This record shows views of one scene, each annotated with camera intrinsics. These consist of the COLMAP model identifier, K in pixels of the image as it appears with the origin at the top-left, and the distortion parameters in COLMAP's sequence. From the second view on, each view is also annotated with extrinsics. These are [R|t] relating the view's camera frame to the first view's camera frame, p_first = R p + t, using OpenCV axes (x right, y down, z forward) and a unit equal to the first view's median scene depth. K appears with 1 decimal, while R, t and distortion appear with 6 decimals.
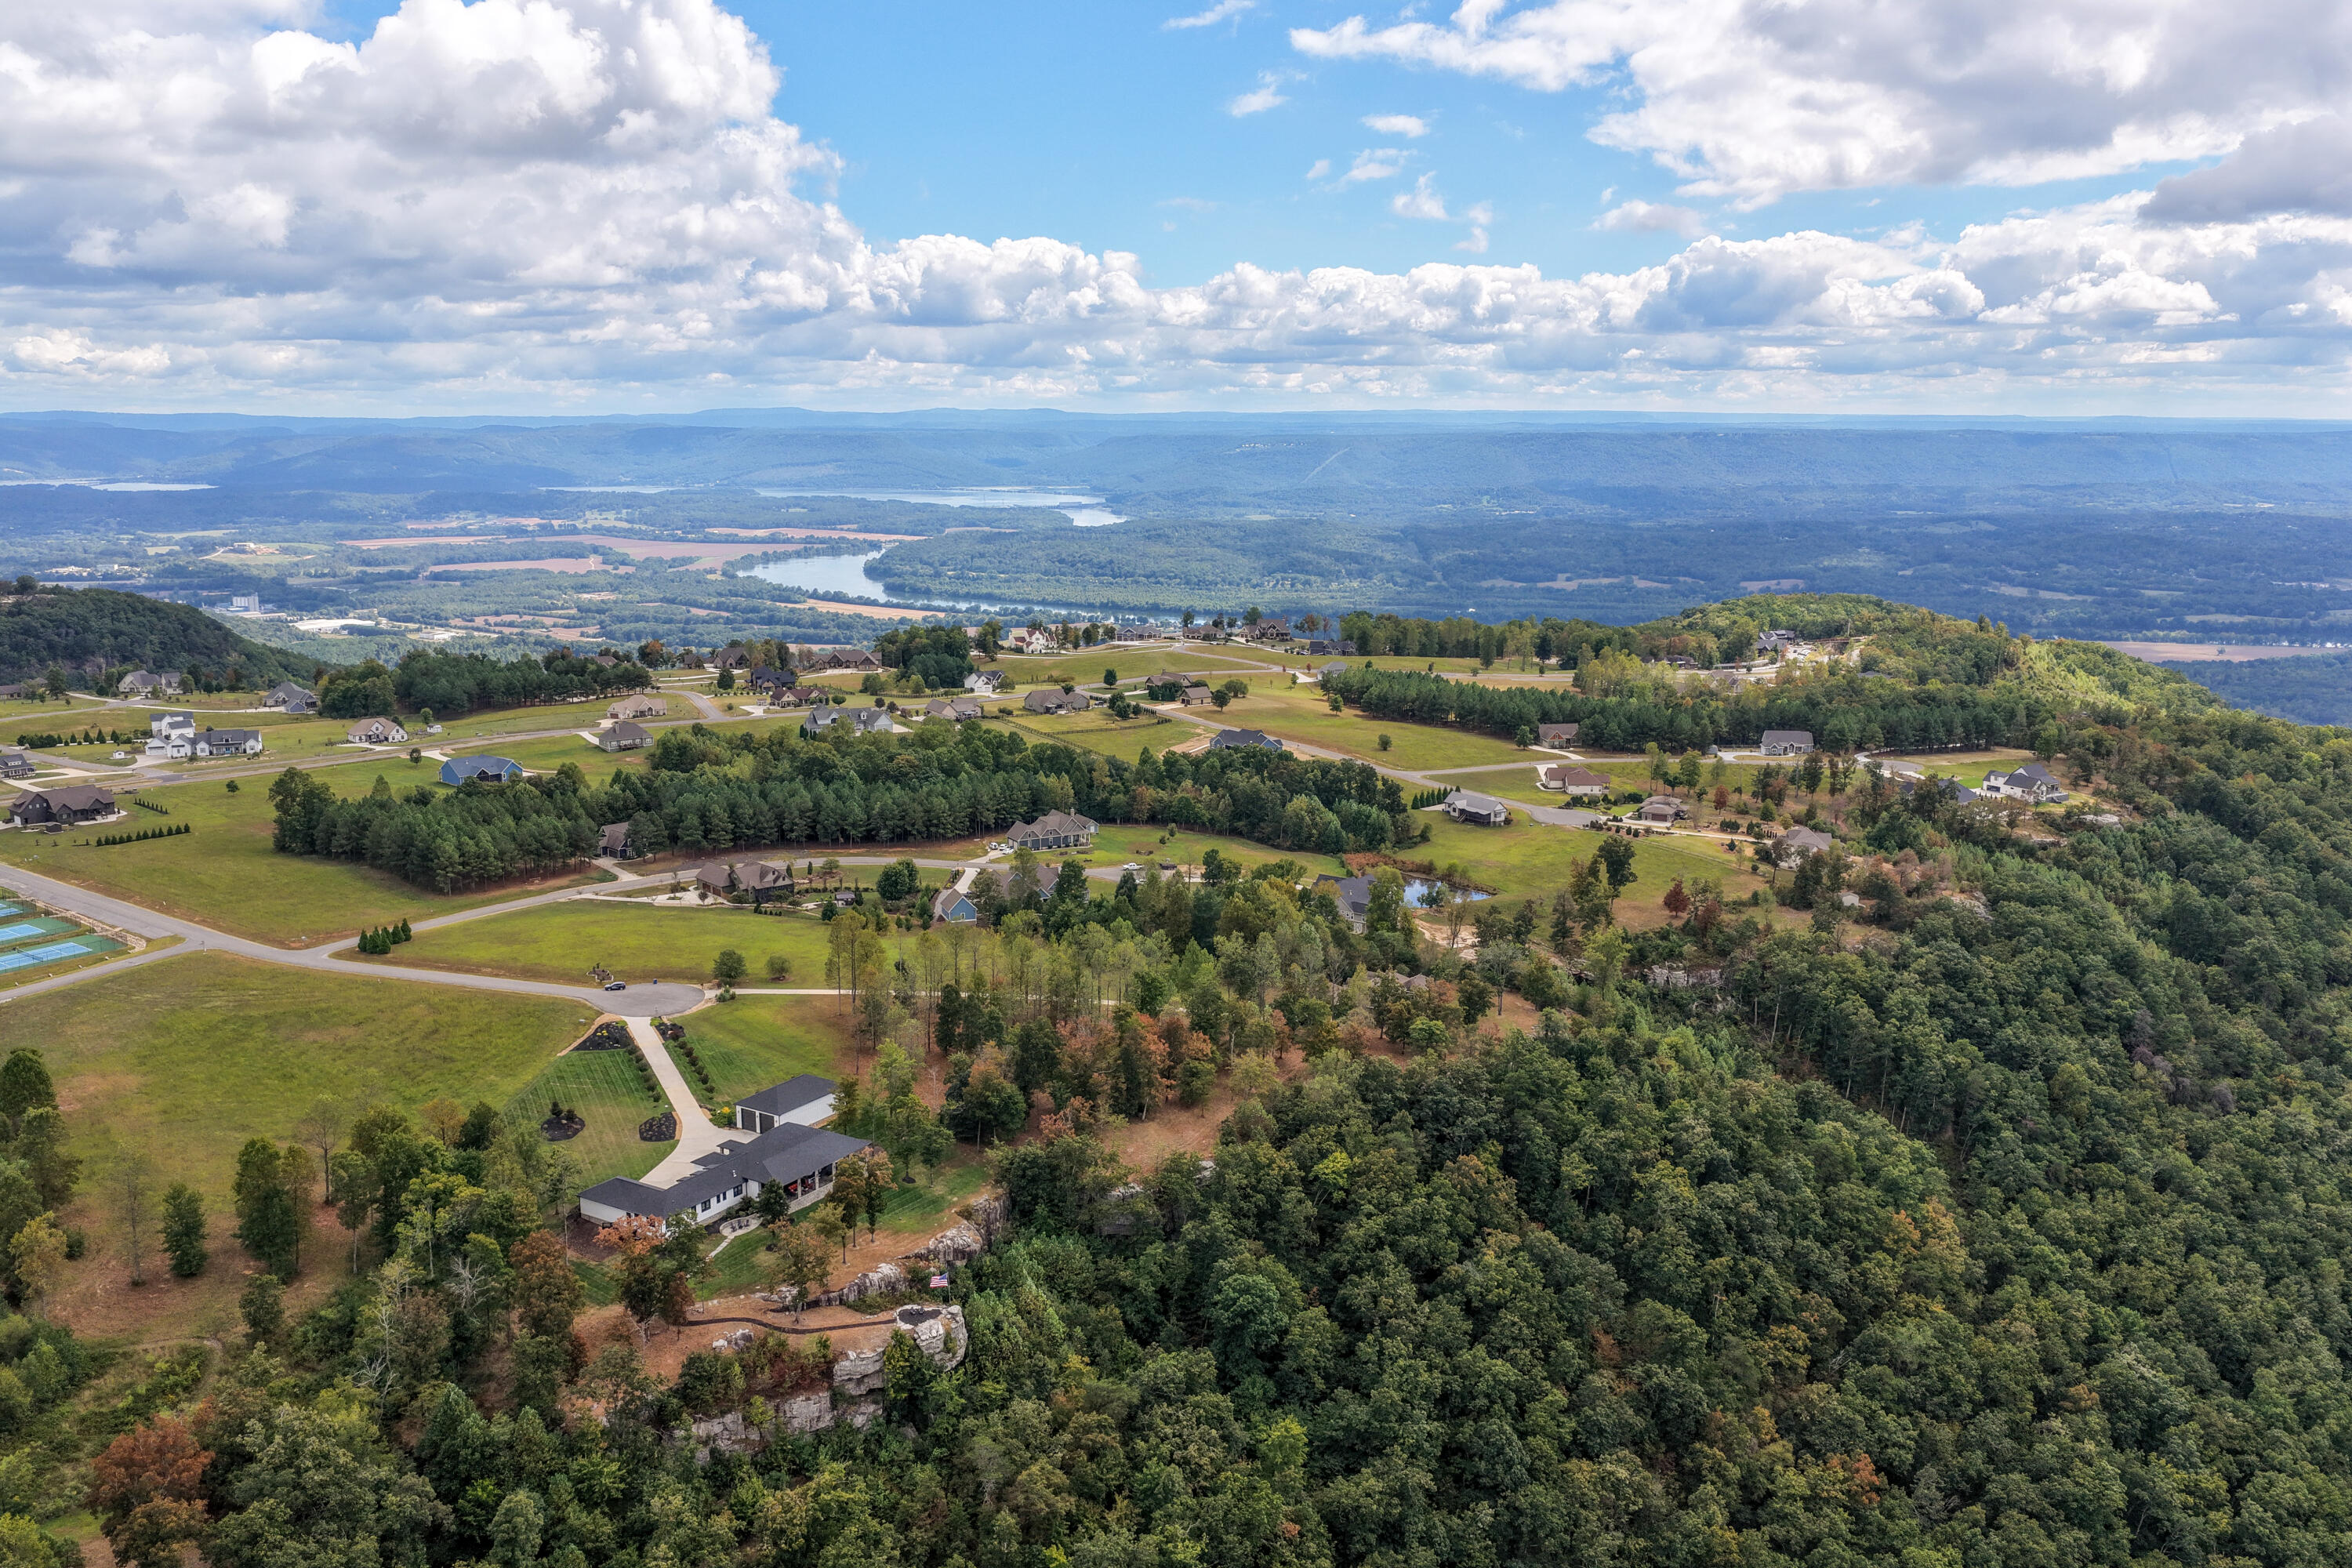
lens RADIAL K [[1953.3, 0, 1181.4], [0, 1953.3, 774.2], [0, 0, 1]] dist [-0.013678, 0.041985]
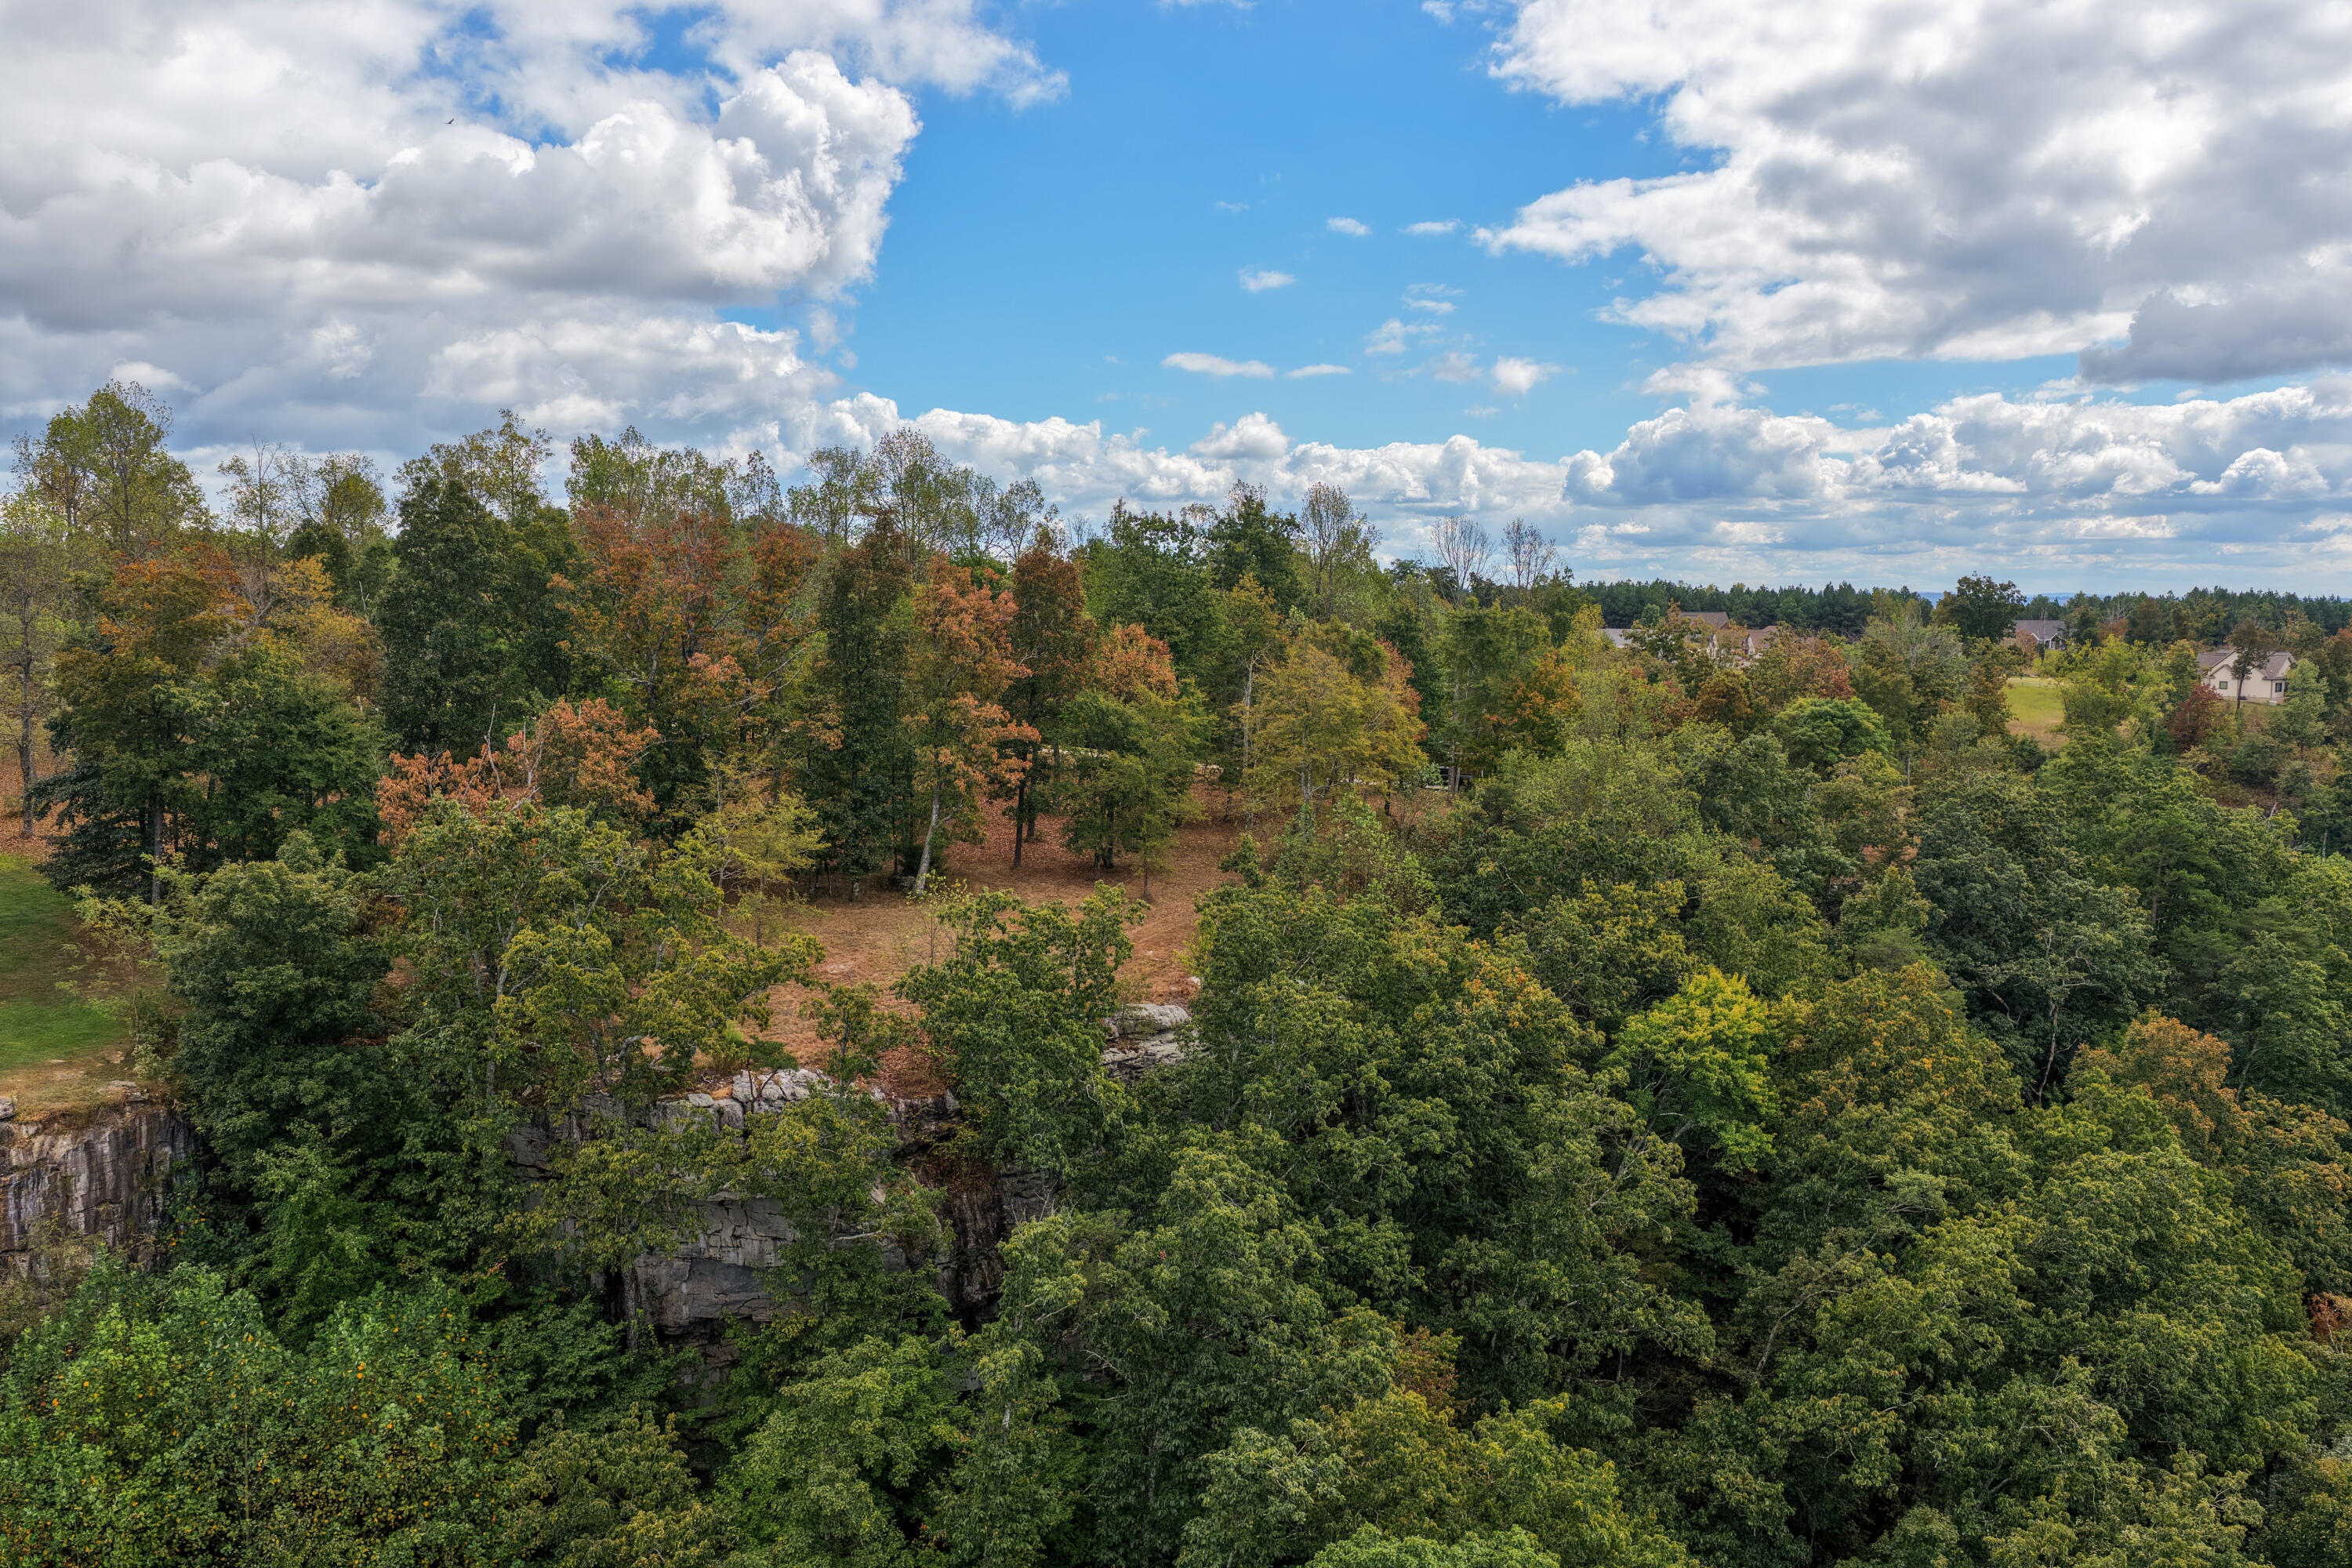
lens RADIAL K [[1957.4, 0, 1176.0], [0, 1957.4, 784.0], [0, 0, 1]] dist [0.040651, -0.005661]
pose [[0.999897, -0.010080, 0.010196, 0.006813], [0.010921, 0.996221, -0.086170, 0.107635], [-0.009289, 0.086273, 0.996228, 0.428056]]
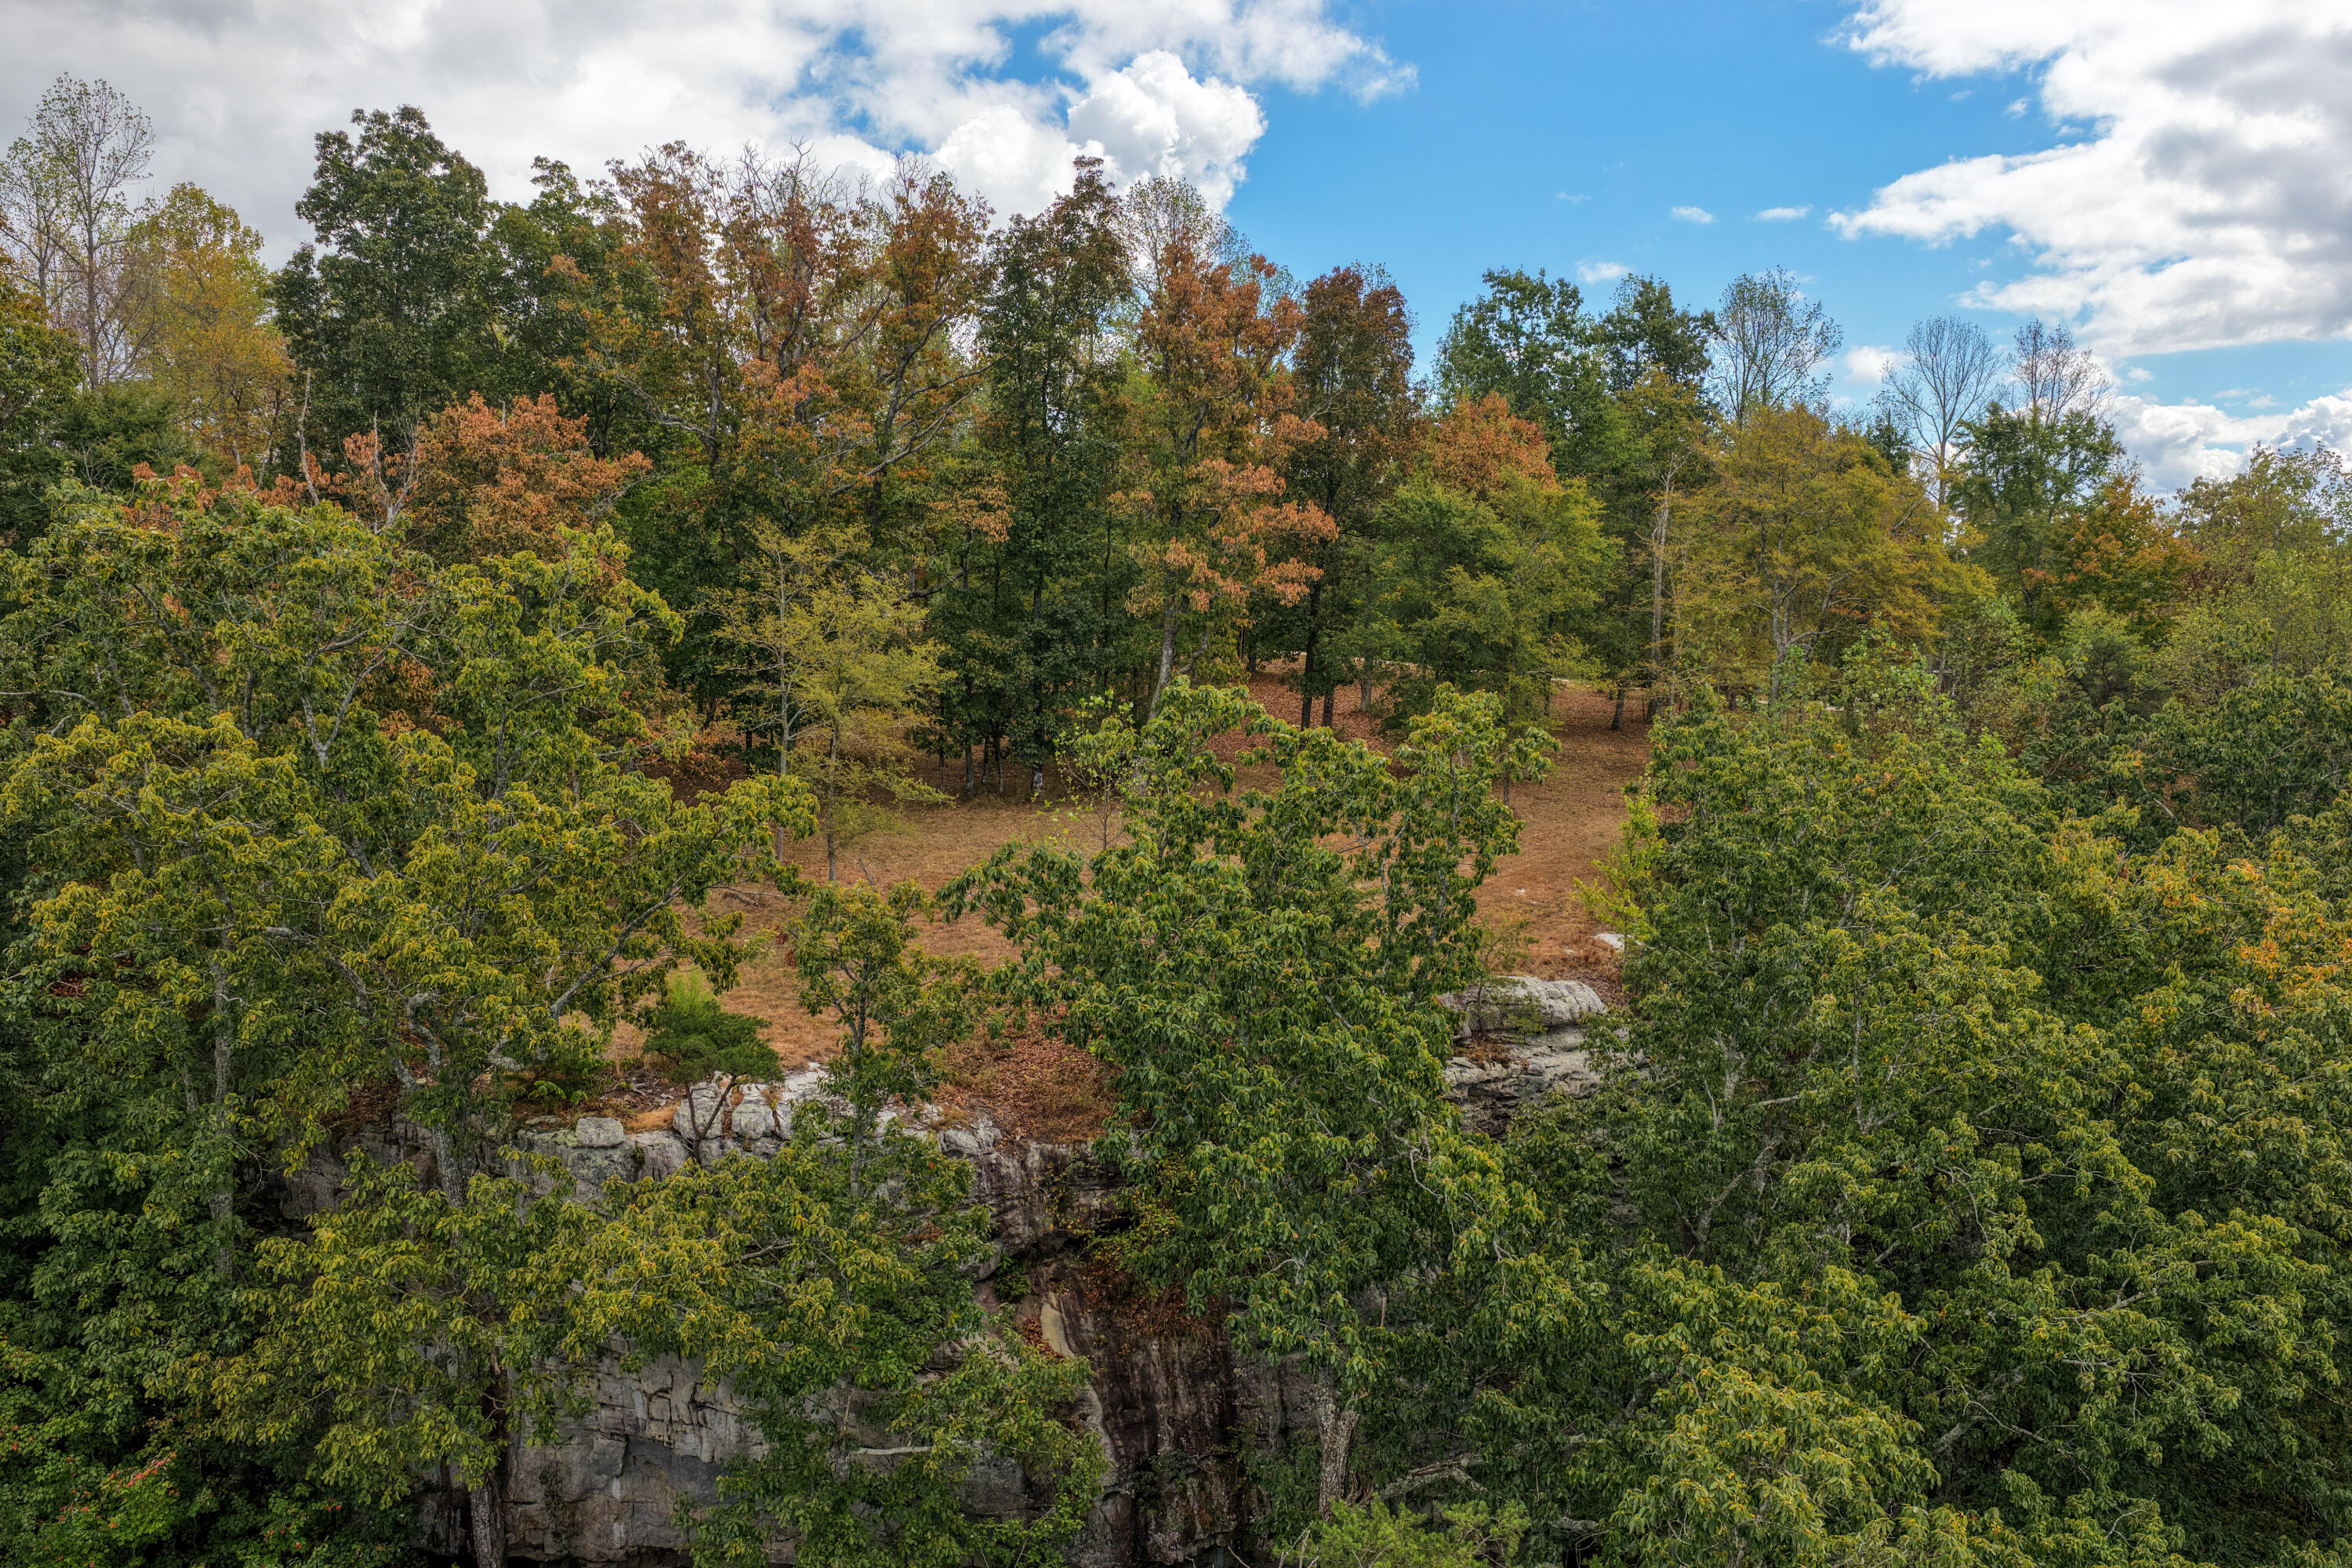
lens RADIAL K [[1874.1, 0, 1180.3], [0, 1874.1, 831.0], [0, 0, 1]] dist [0.027055, -0.006045]
pose [[0.987780, 0.009228, -0.155582, 0.004349], [-0.019647, 0.997655, -0.065563, 0.110404], [0.154612, 0.067819, 0.985645, 0.491013]]
